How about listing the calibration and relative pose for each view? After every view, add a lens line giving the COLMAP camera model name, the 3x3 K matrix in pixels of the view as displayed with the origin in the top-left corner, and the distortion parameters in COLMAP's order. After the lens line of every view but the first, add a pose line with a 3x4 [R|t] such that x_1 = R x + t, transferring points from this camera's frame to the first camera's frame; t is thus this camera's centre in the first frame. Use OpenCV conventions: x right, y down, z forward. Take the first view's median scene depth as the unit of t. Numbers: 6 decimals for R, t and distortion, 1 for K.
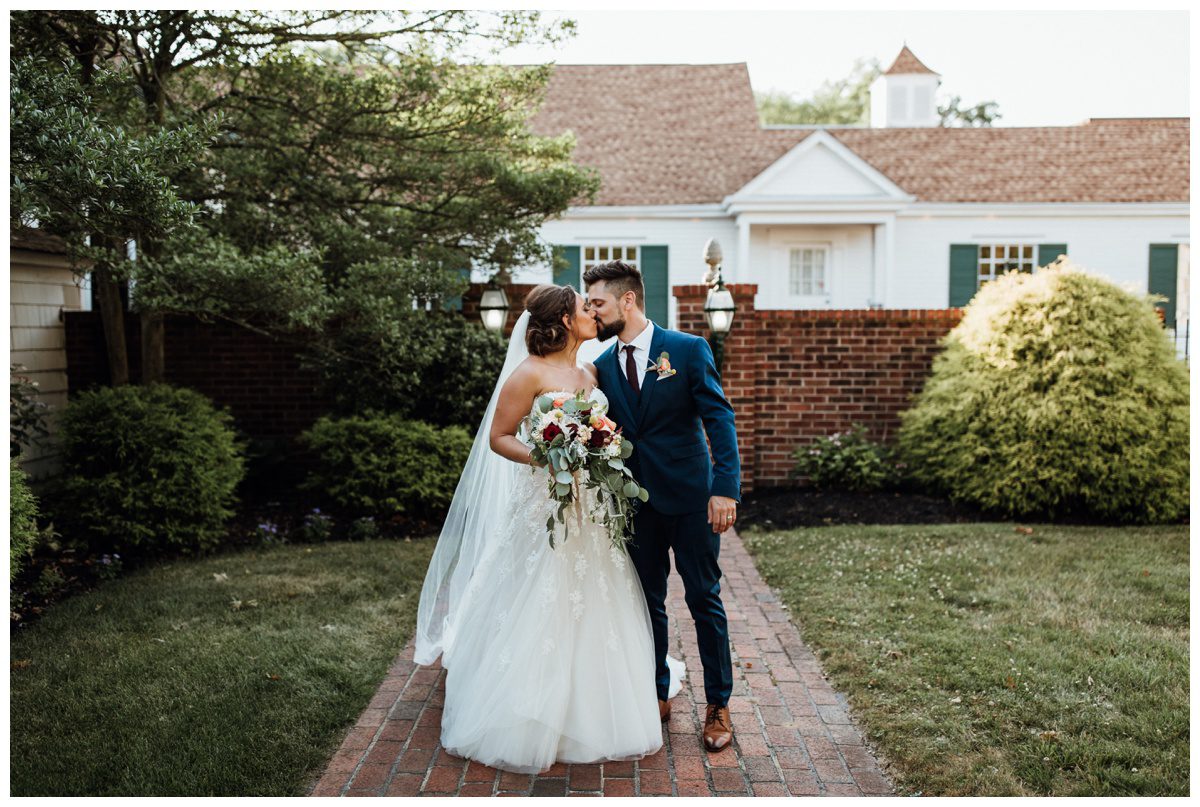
lens RADIAL K [[1186.0, 0, 651.4], [0, 1186.0, 402.8], [0, 0, 1]] dist [-0.006184, -0.134136]
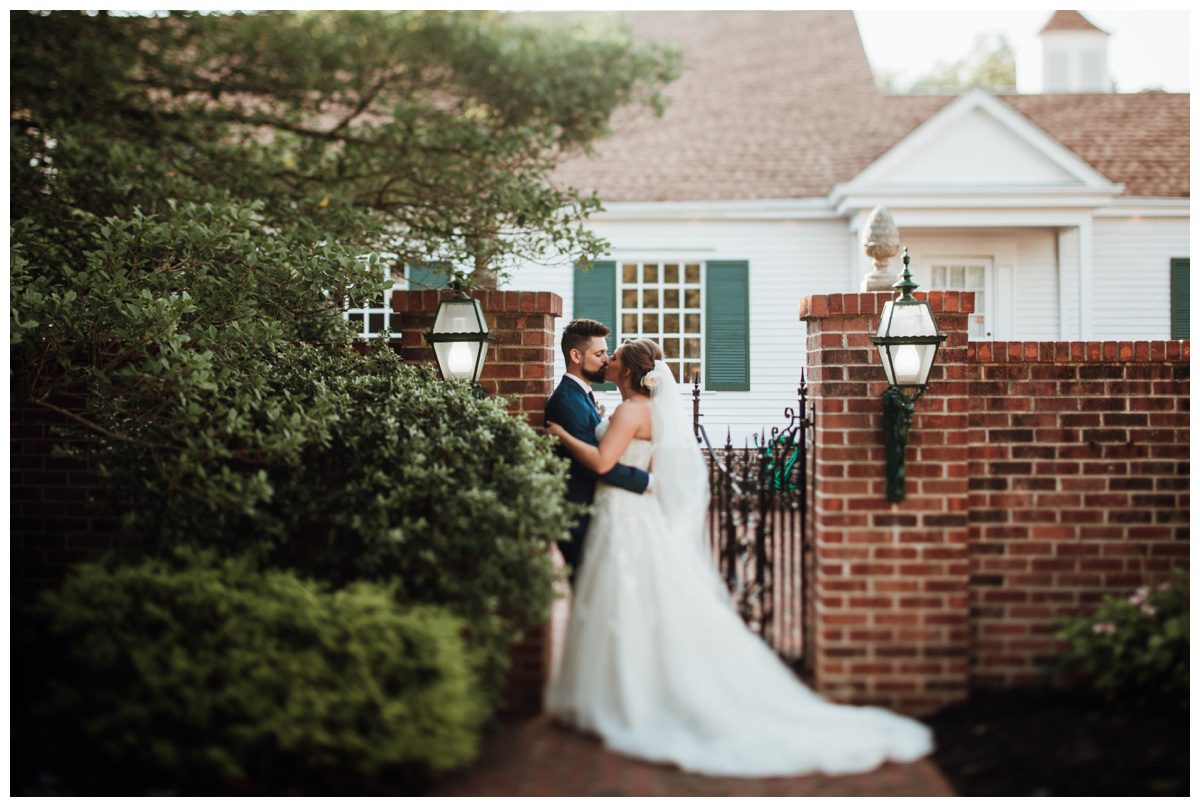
lens RADIAL K [[1573.1, 0, 598.5], [0, 1573.1, 370.3], [0, 0, 1]] dist [-0.176456, 0.025986]
pose [[0.997795, 0.001223, -0.066354, -0.027317], [-0.006135, 0.997249, -0.073872, -0.015490], [0.066081, 0.074116, 0.995058, 0.315867]]
